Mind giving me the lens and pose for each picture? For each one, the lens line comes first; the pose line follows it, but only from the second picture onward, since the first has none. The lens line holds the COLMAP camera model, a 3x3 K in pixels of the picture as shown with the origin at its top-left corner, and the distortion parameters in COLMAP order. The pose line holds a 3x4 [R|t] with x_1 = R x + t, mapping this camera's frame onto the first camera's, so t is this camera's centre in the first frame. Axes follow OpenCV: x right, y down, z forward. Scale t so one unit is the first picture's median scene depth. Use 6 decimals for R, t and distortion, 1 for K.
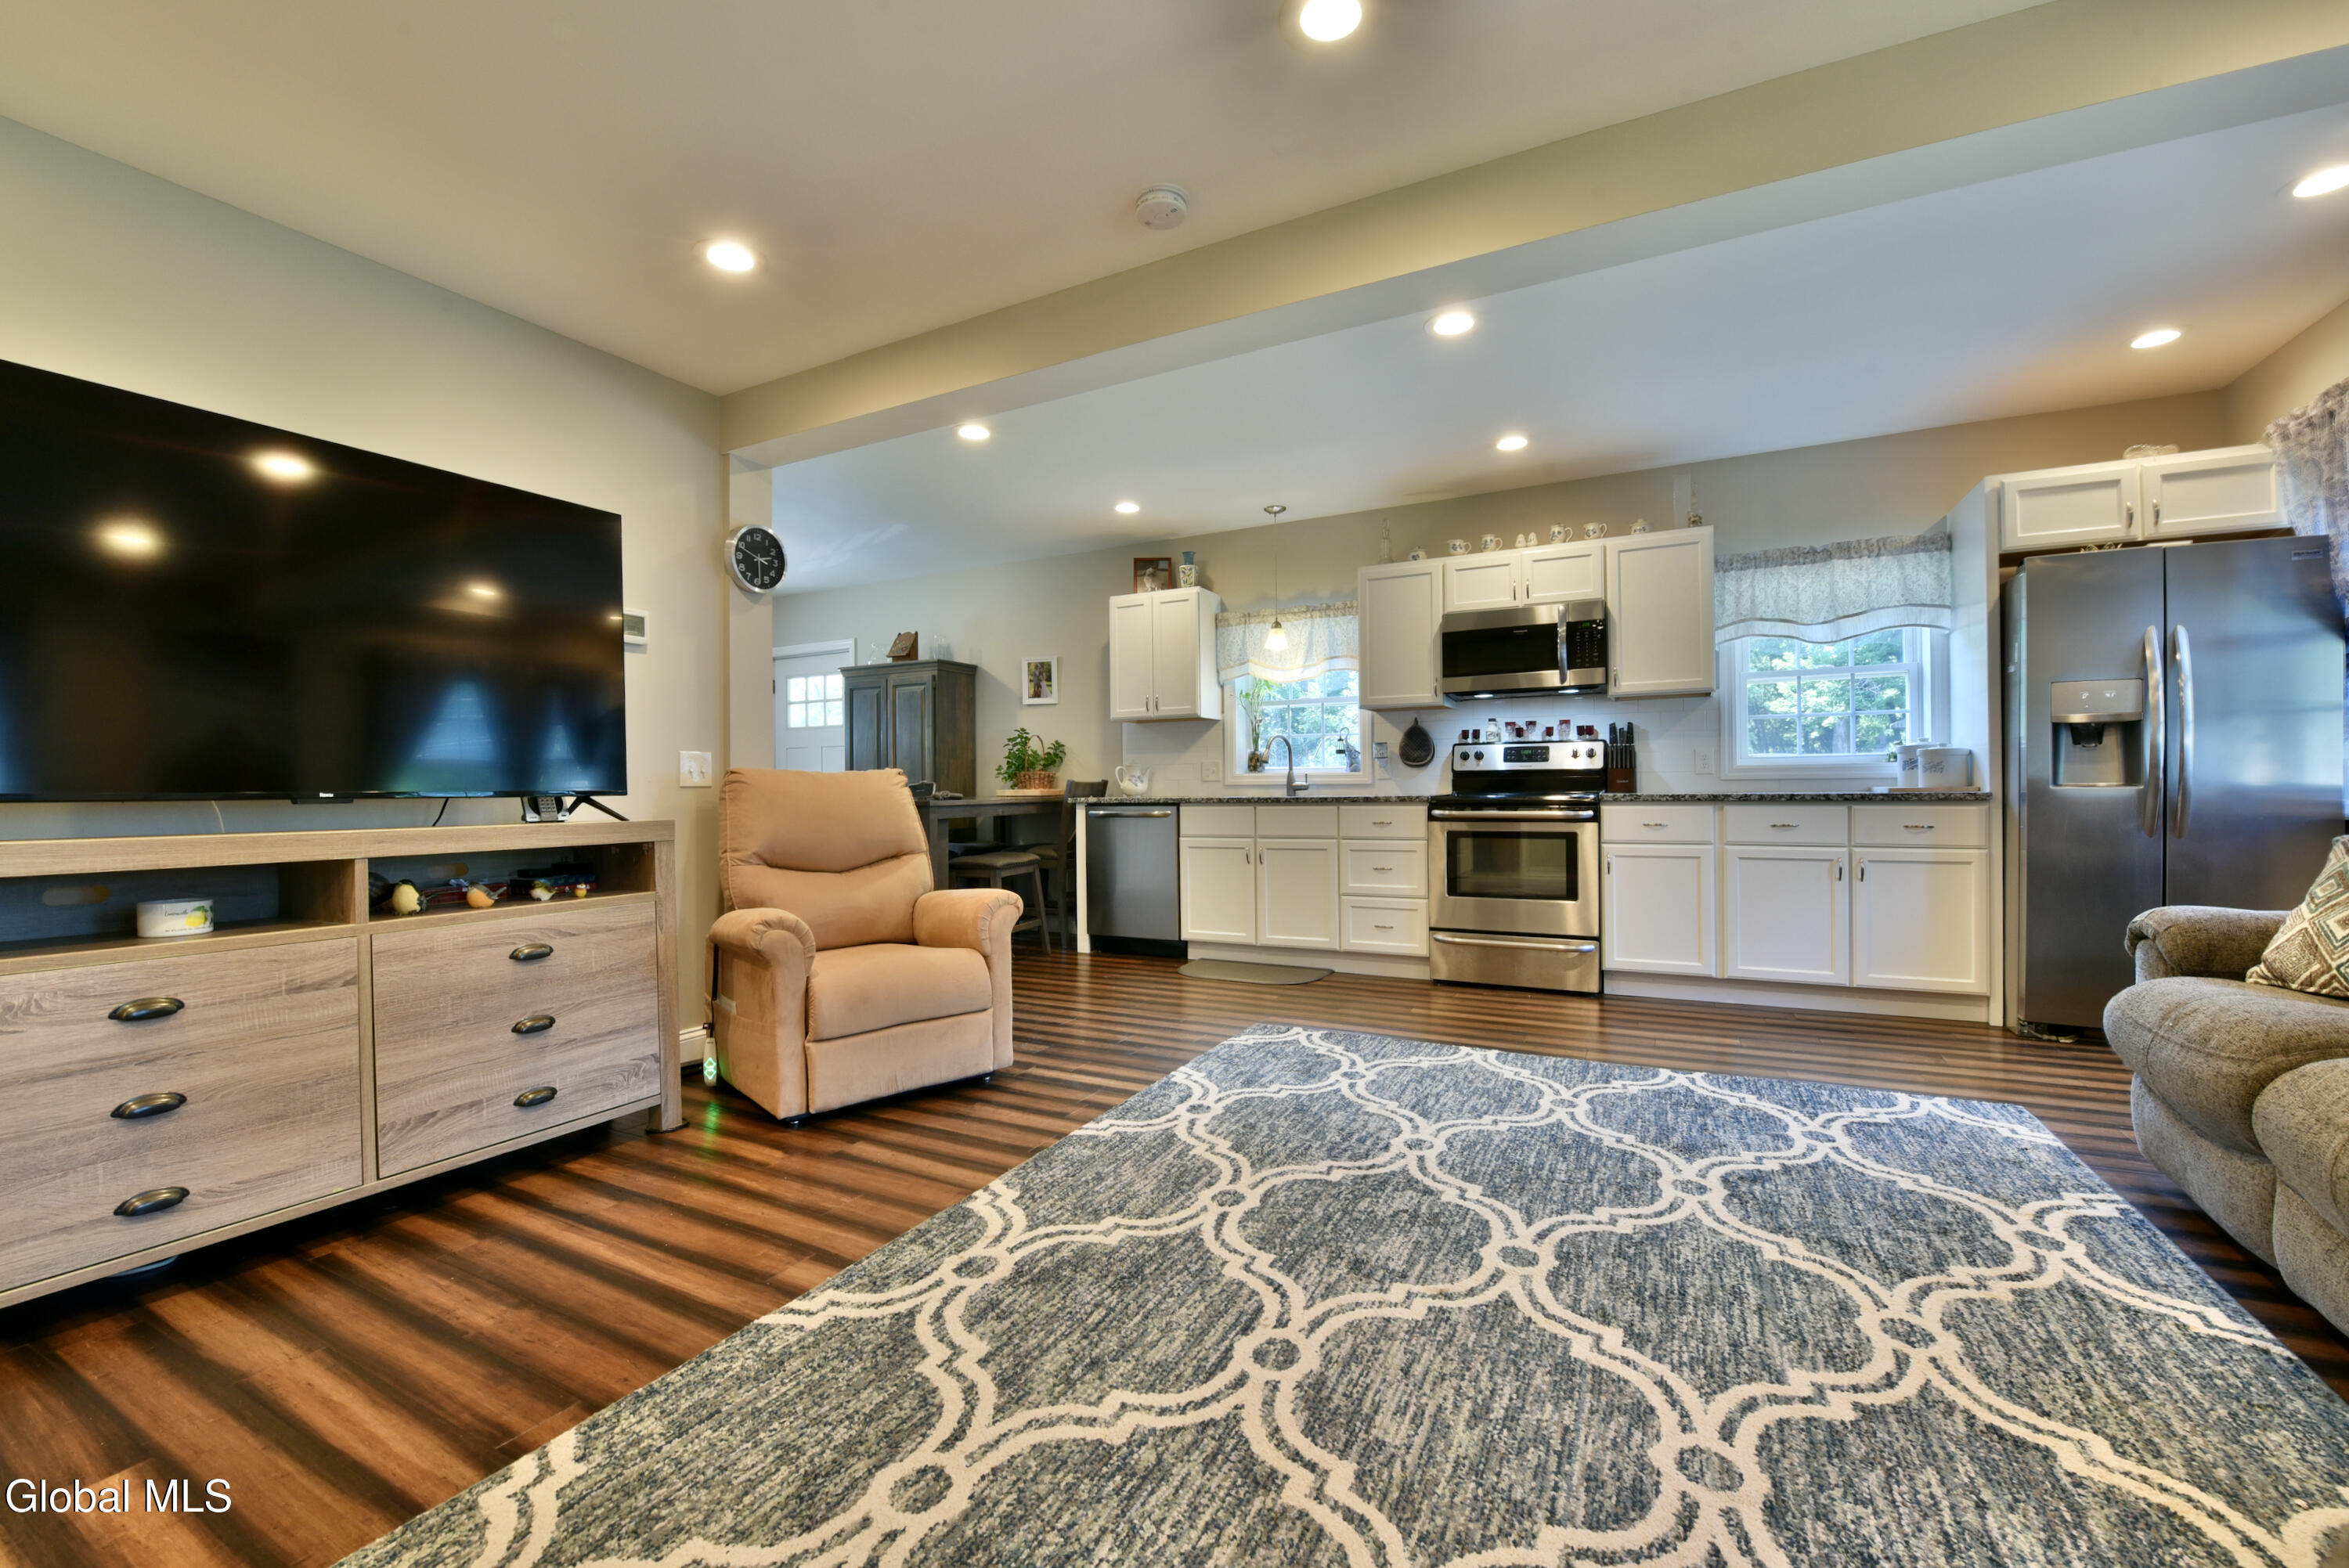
lens RADIAL K [[958.1, 0, 1176.5], [0, 958.1, 789.0], [0, 0, 1]] dist [-0.013844, -0.003914]
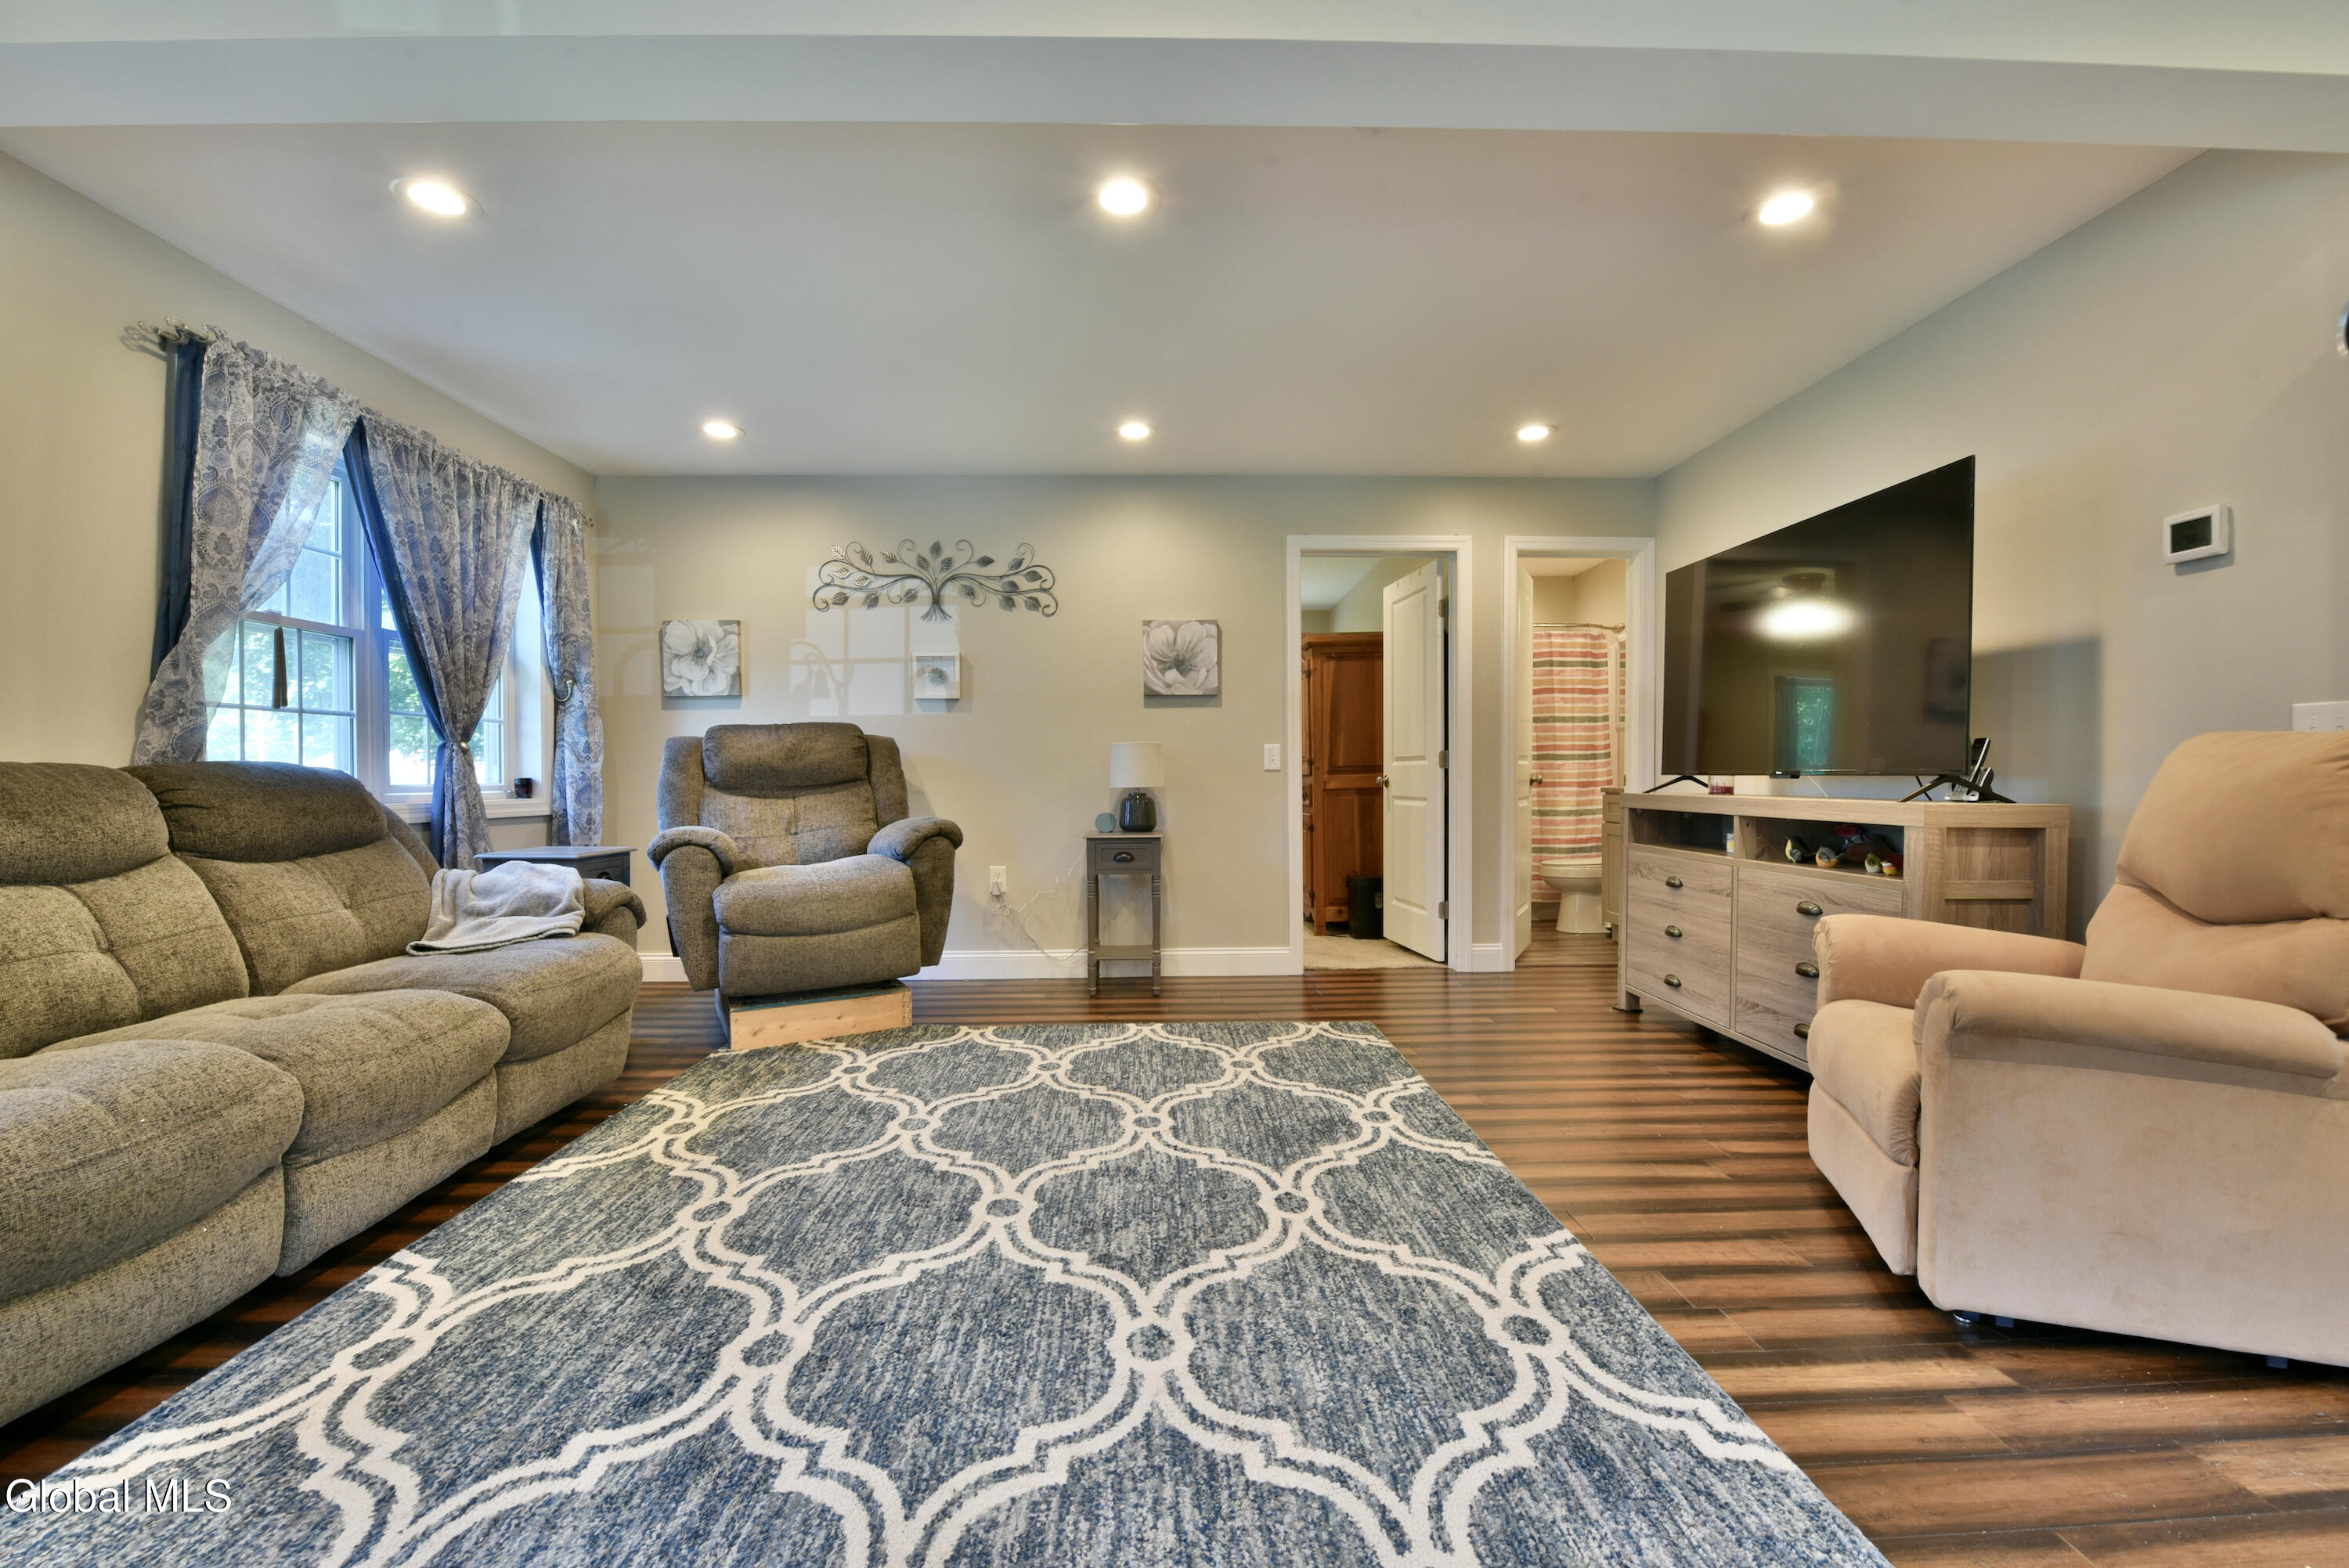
lens RADIAL K [[940.0, 0, 1173.1], [0, 940.0, 789.6], [0, 0, 1]] dist [-0.016148, -0.002445]
pose [[-0.874051, 0.022415, -0.485317, 0.510844], [0.014175, 0.999686, 0.020643, -0.008834], [0.485627, 0.011163, -0.874095, 1.480626]]
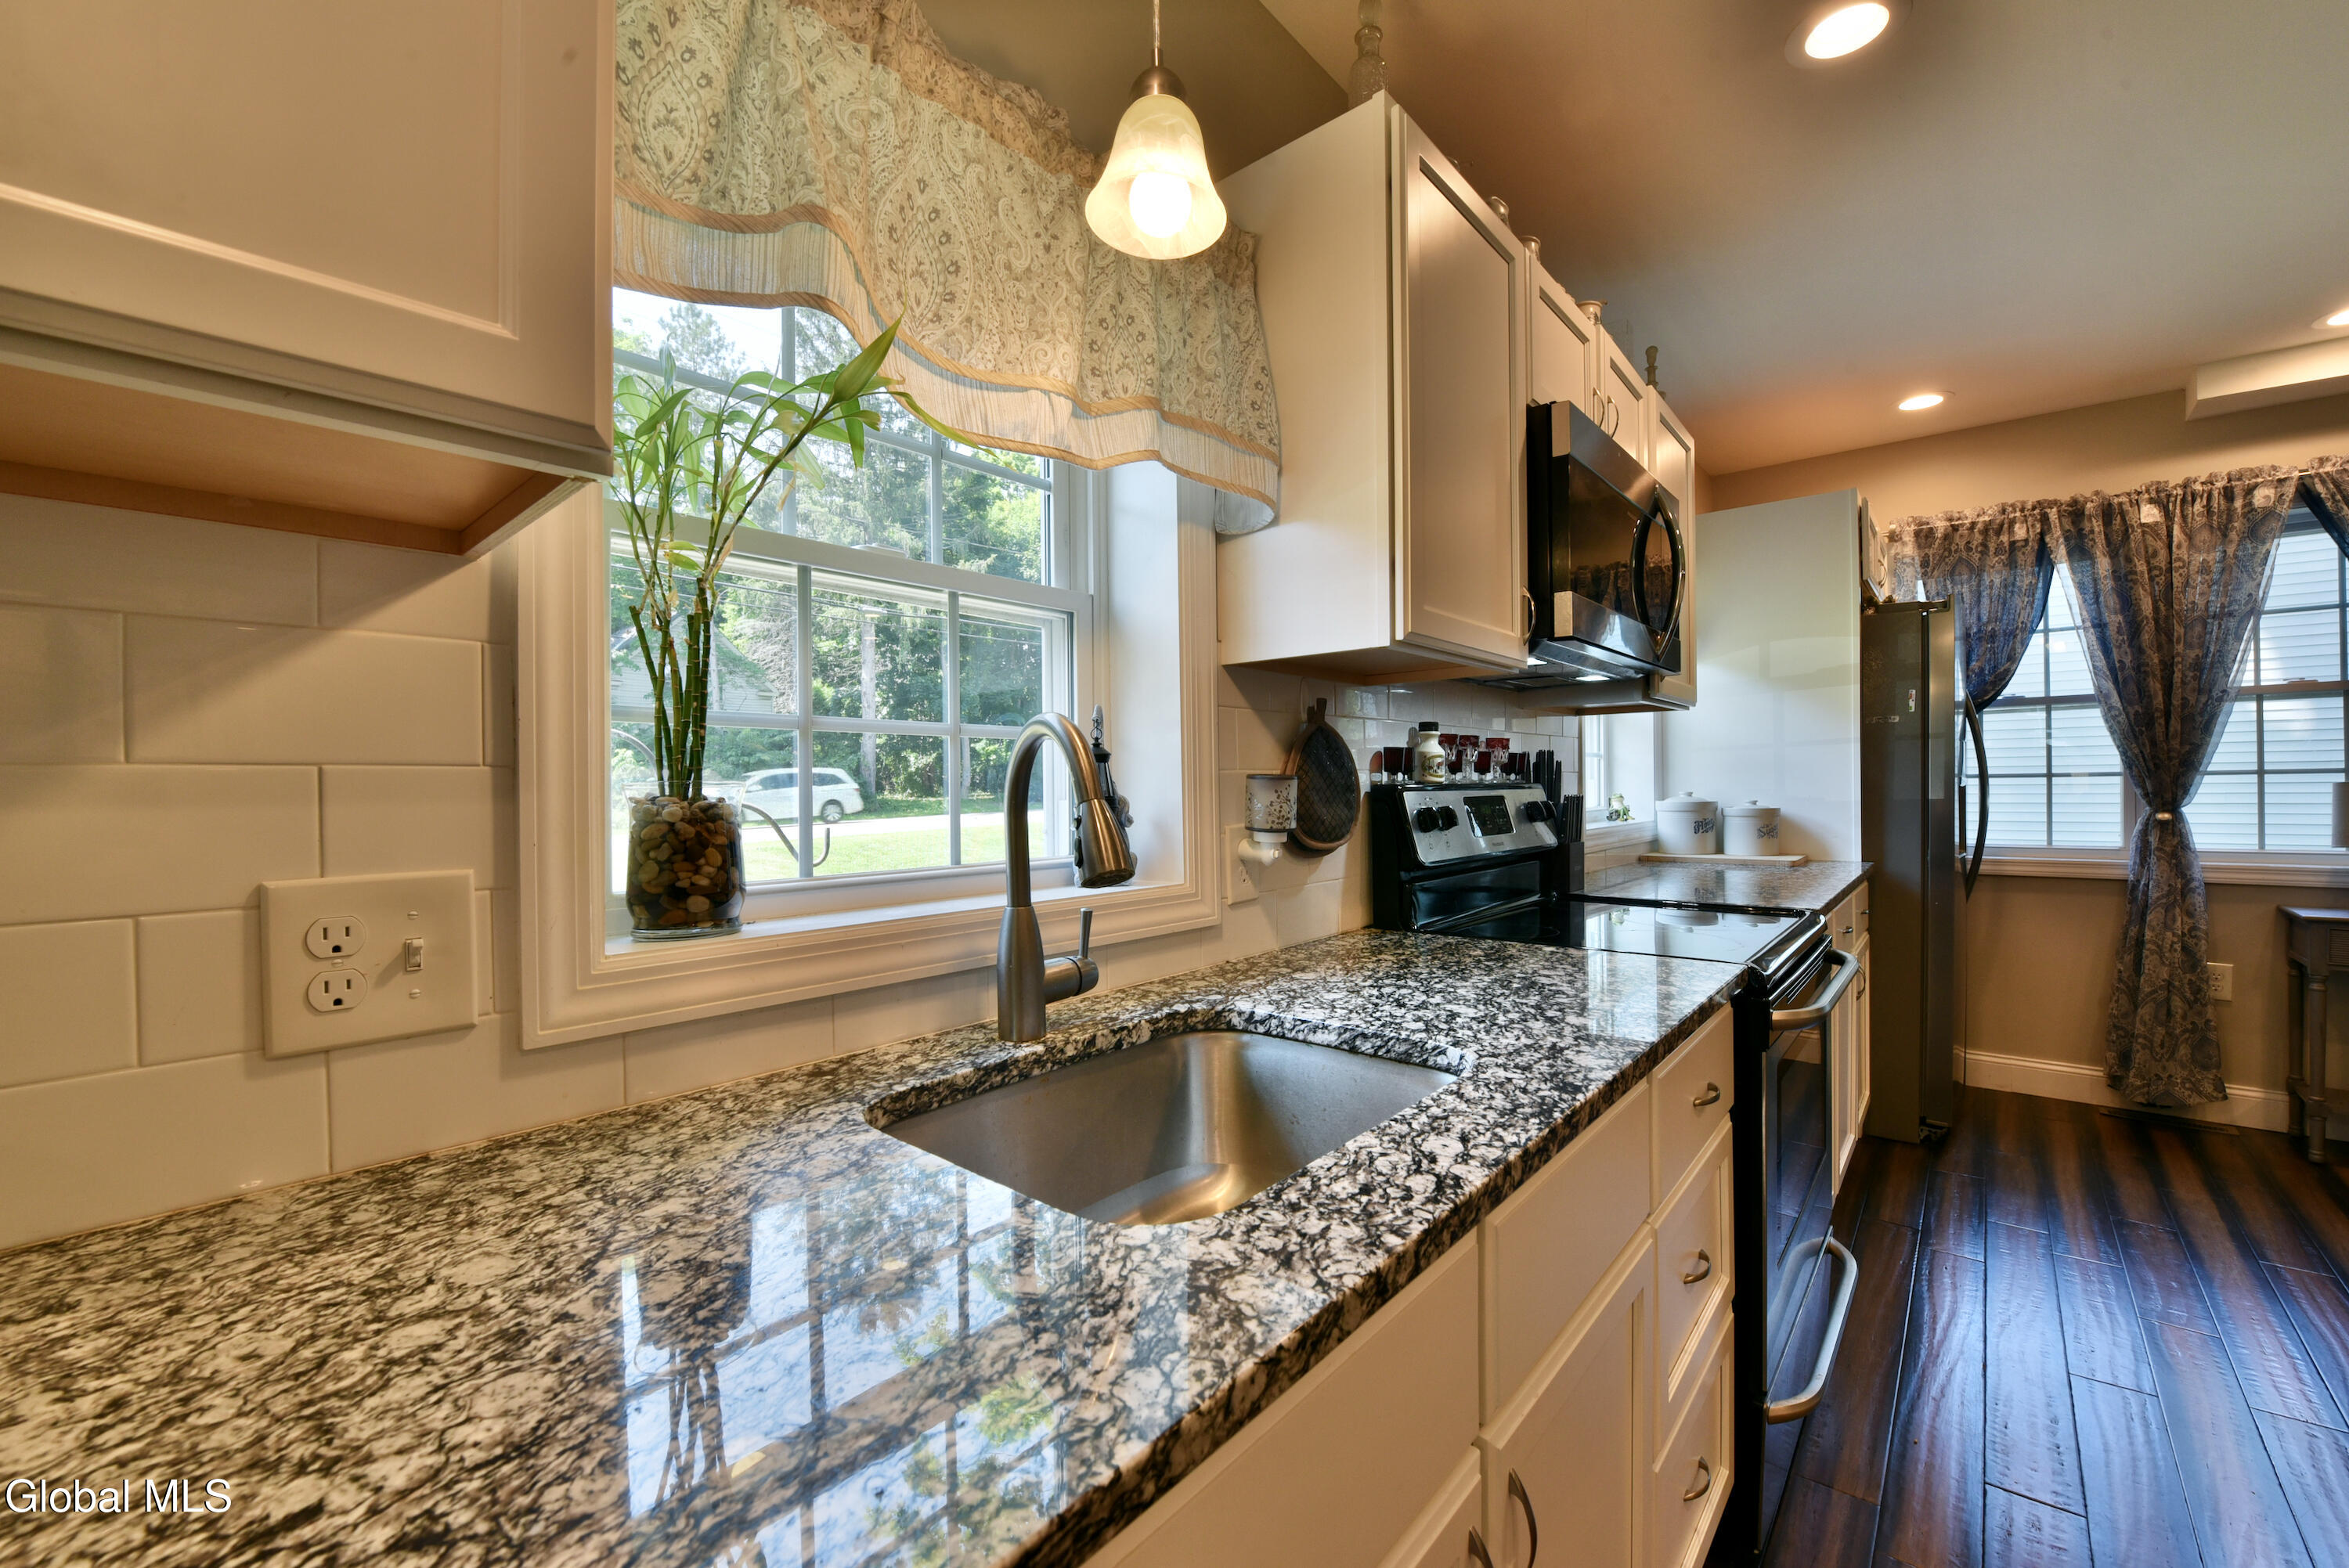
lens RADIAL K [[934.7, 0, 1176.1], [0, 934.7, 787.9], [0, 0, 1]] dist [-0.011750, -0.005333]
pose [[0.234176, 0.007537, 0.972165, -0.120448], [0.011247, 0.999882, -0.010461, -0.085418], [-0.972129, 0.013384, 0.234064, 1.949432]]
